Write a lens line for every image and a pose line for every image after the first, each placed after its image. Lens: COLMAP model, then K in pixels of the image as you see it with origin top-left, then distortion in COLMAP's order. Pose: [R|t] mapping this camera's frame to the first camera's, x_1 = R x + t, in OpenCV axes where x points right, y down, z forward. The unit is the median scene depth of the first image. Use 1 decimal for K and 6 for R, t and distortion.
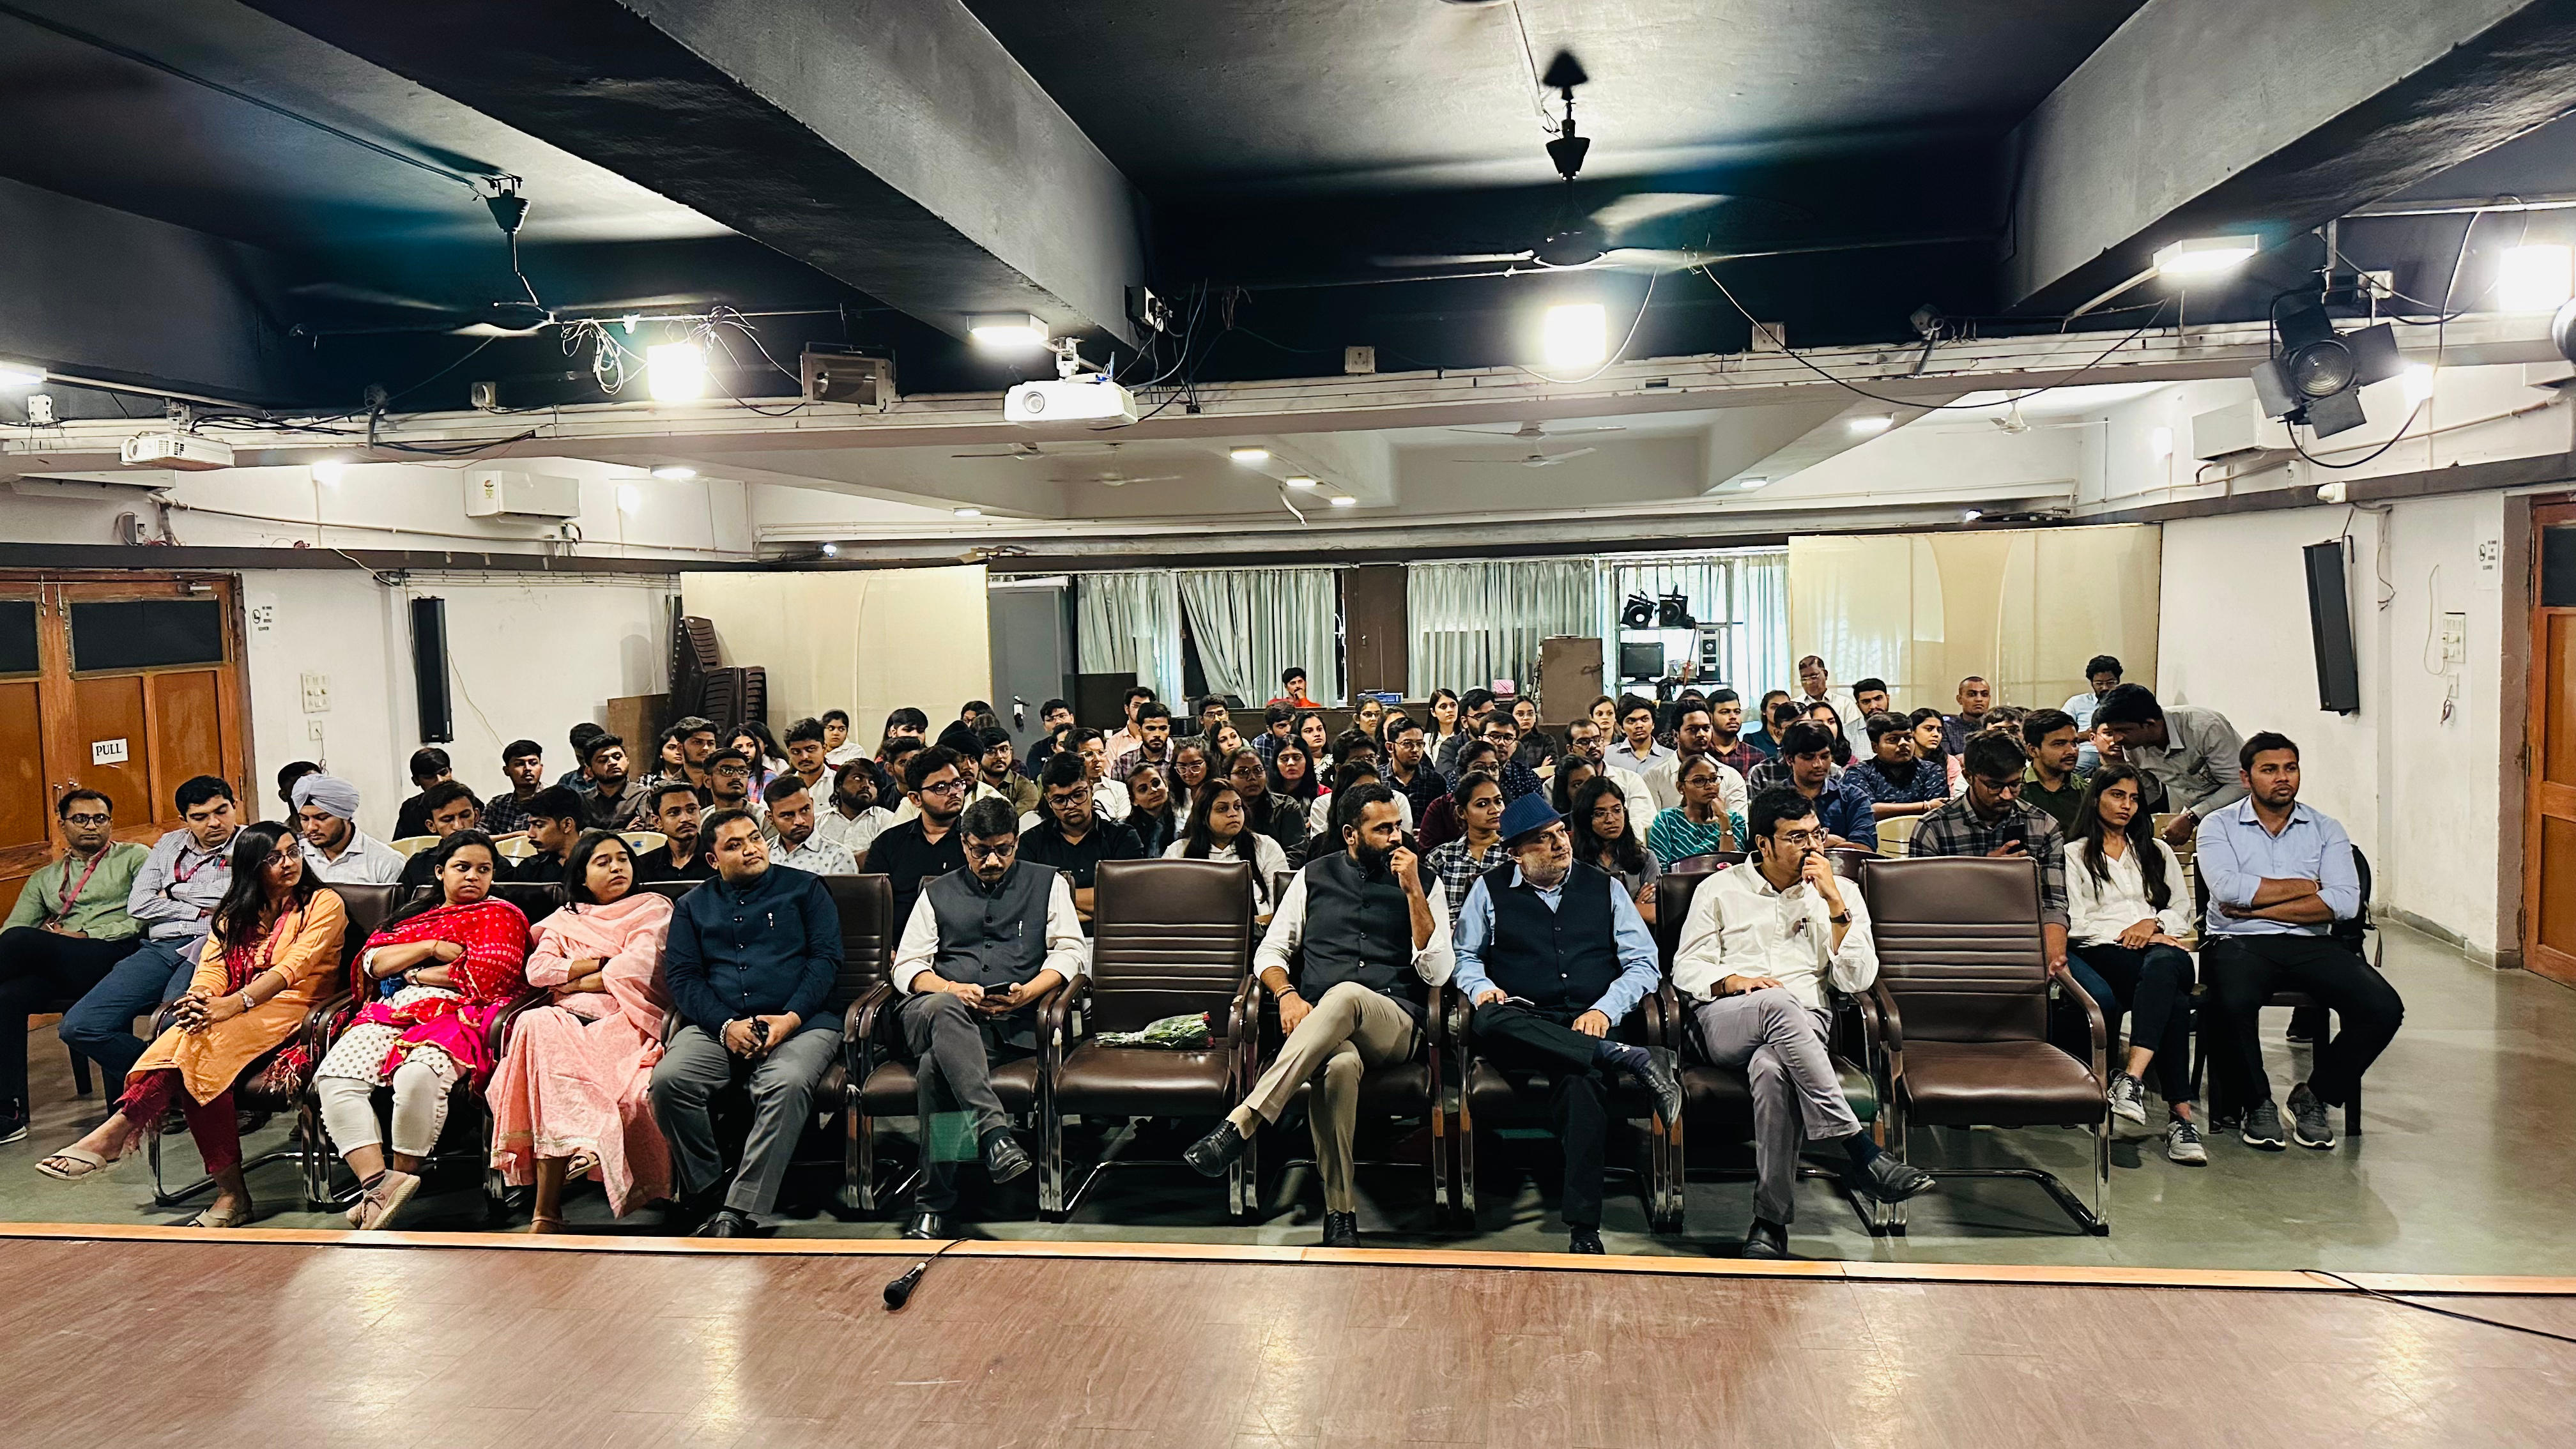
lens RADIAL K [[1769.5, 0, 1288.0], [0, 1769.5, 724.5], [0, 0, 1]] dist [0.106447, -0.151564]
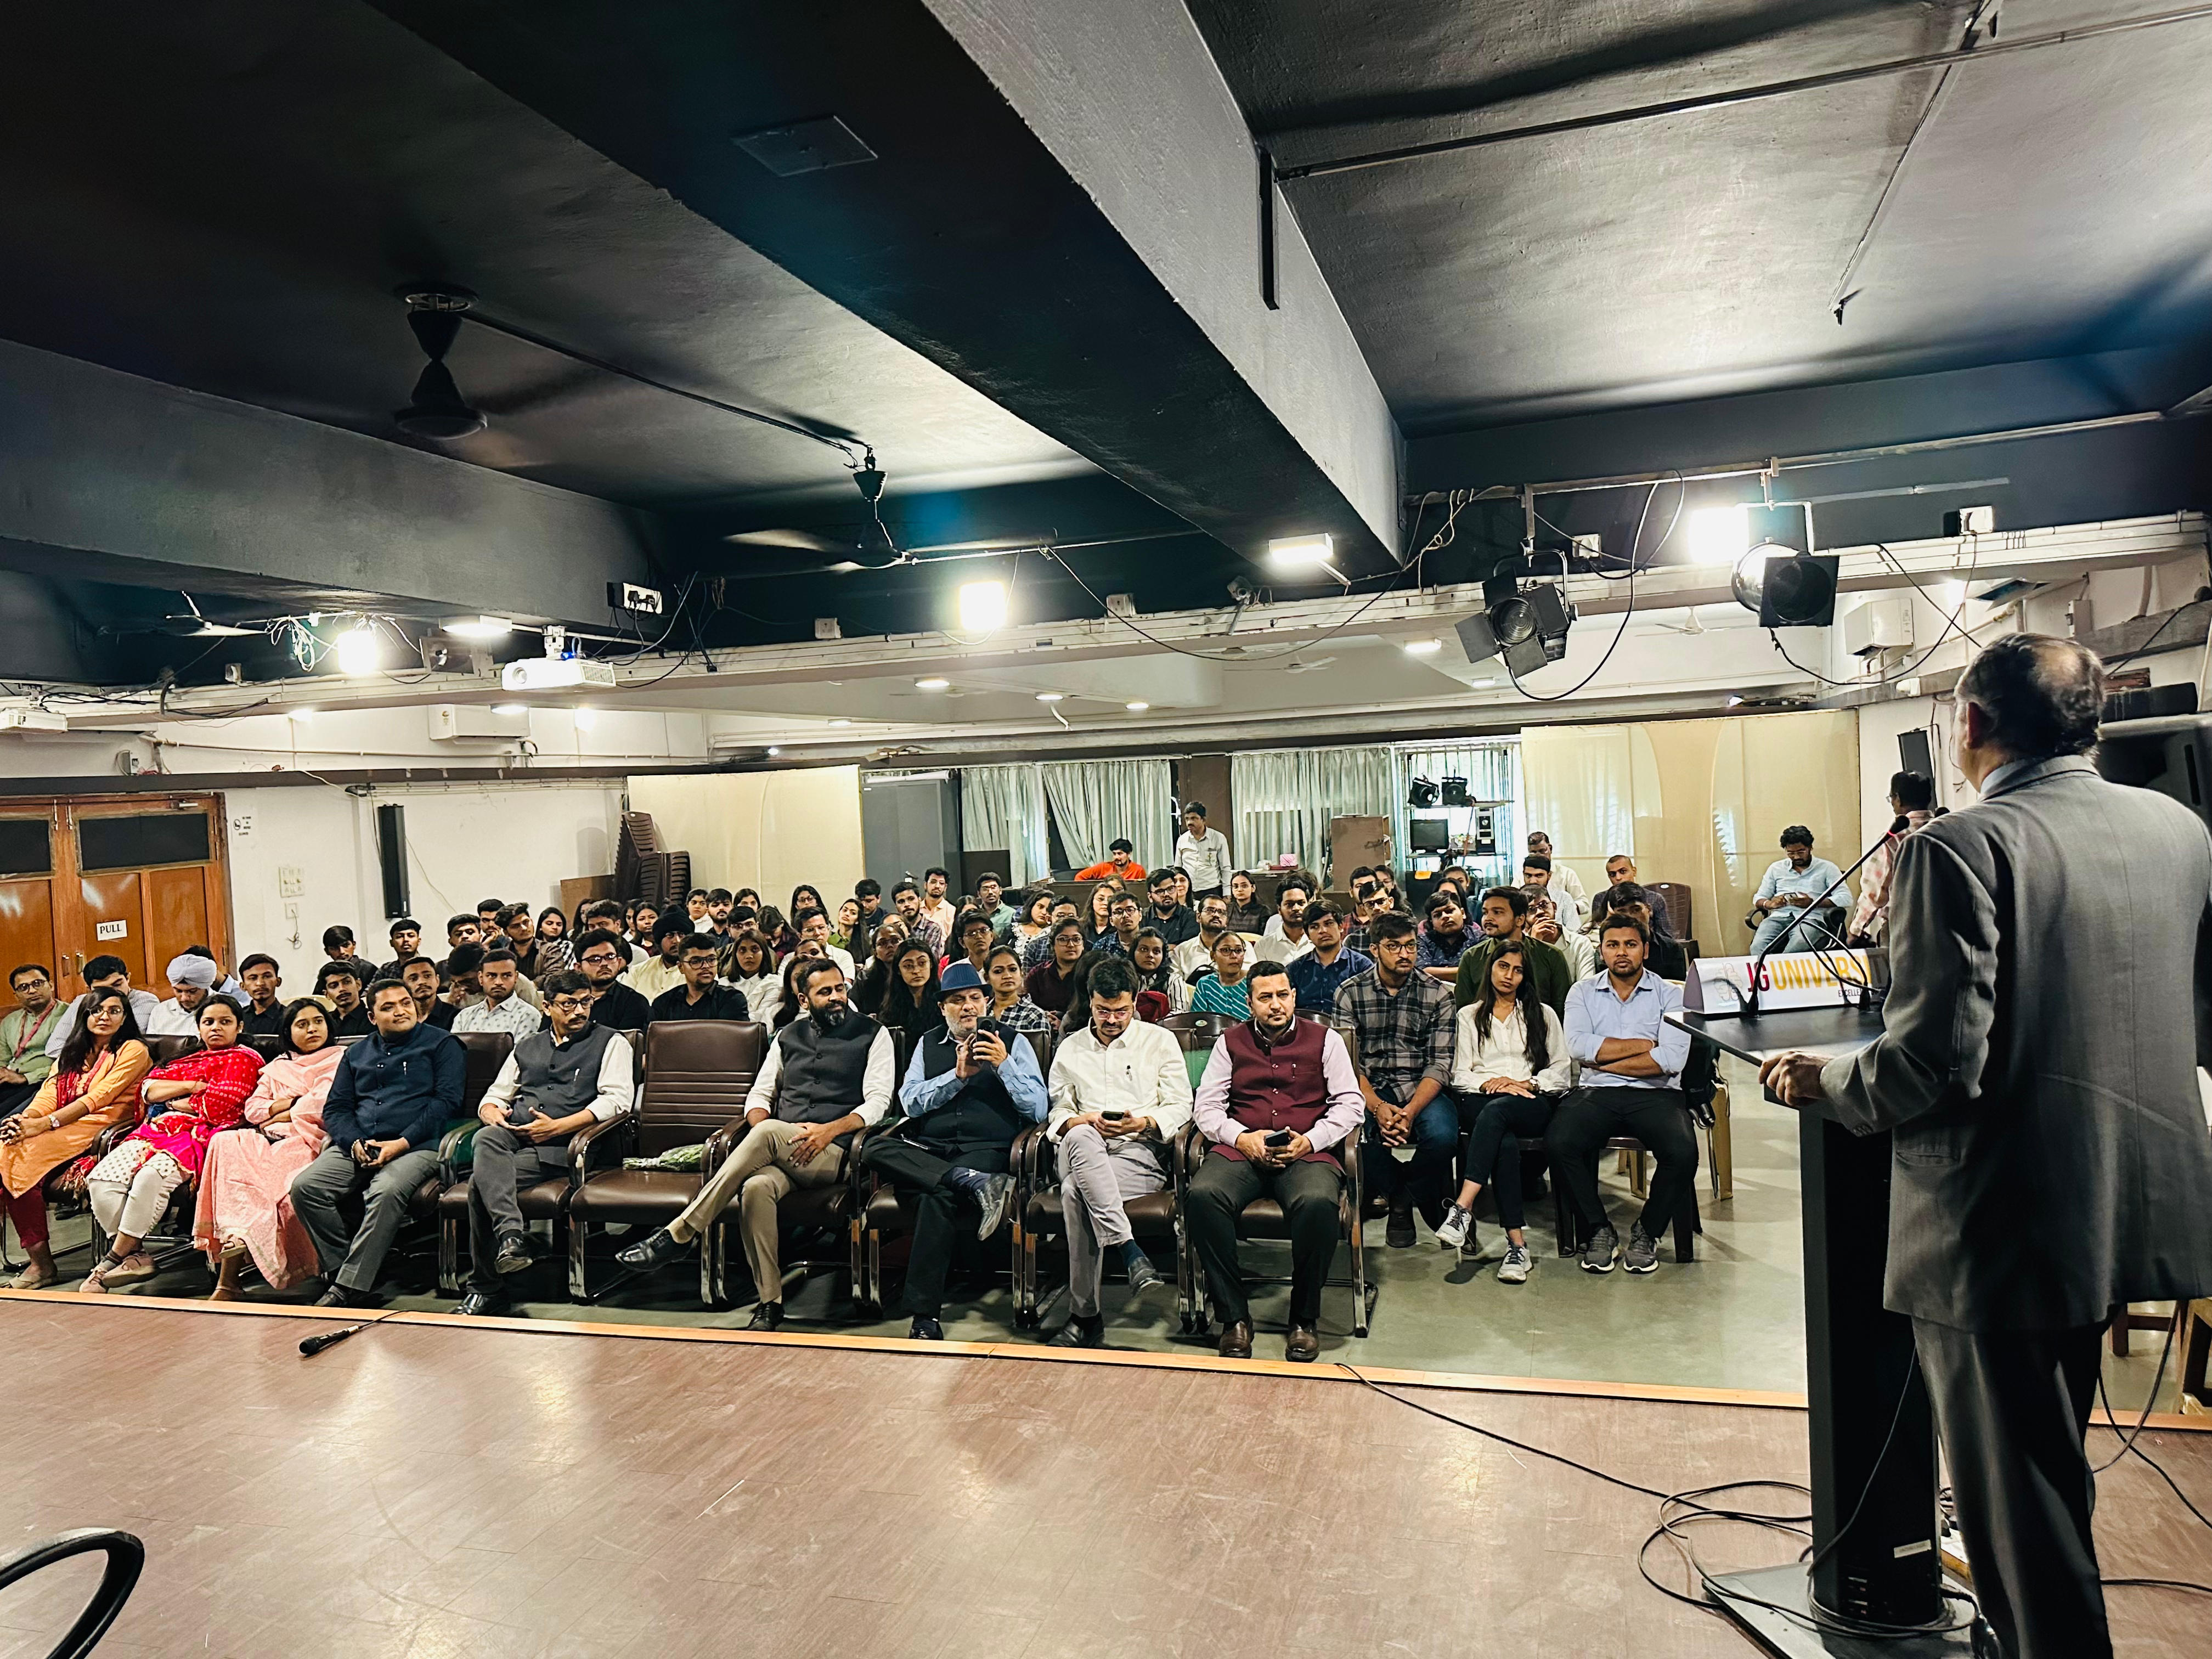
lens RADIAL K [[1567.1, 0, 1103.0], [0, 1567.1, 821.3], [0, 0, 1]] dist [0.101765, -0.145345]
pose [[0.987754, -0.015168, -0.155278, 0.250033], [0.009201, 0.999194, -0.039075, -0.012326], [0.155746, 0.037168, 0.987098, -0.050295]]
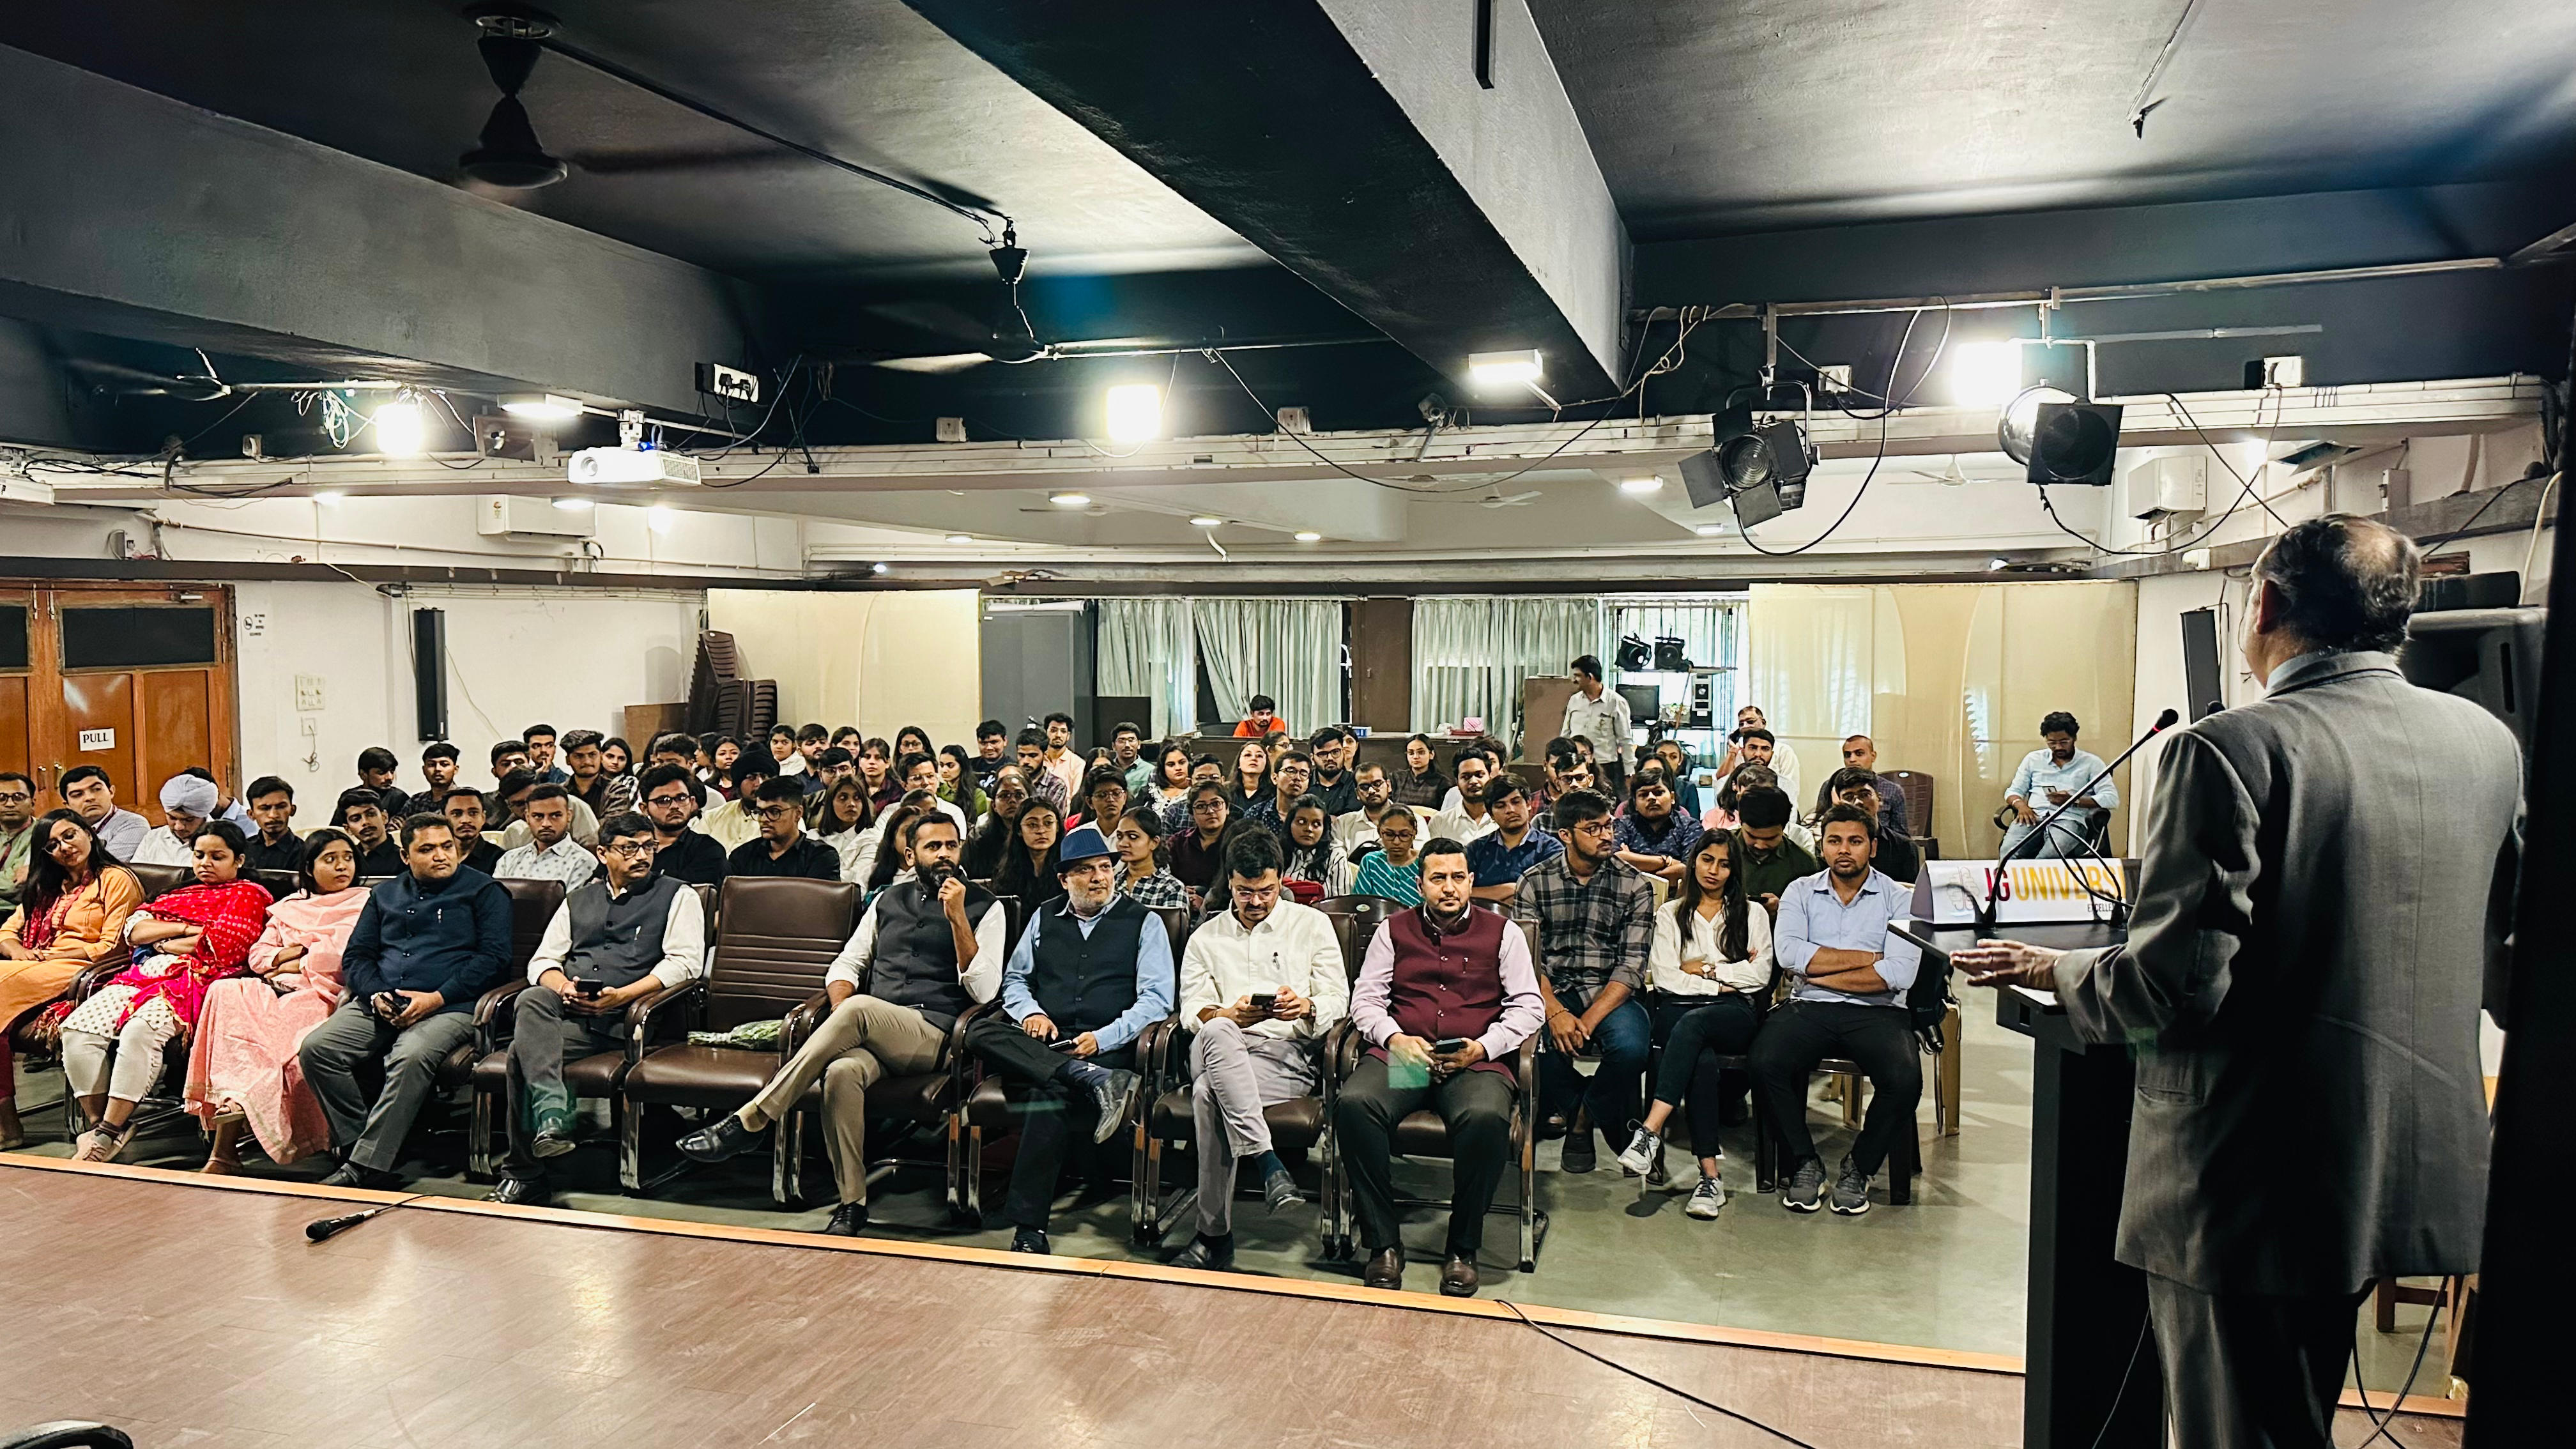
lens RADIAL K [[1824.8, 0, 1285.4], [0, 1824.8, 720.4], [0, 0, 1]] dist [0.101949, -0.144471]
pose [[0.989328, 0.036719, -0.141002, 0.250596], [-0.038651, 0.999192, -0.010983, -0.012871], [0.140485, 0.016316, 0.989948, -0.054872]]
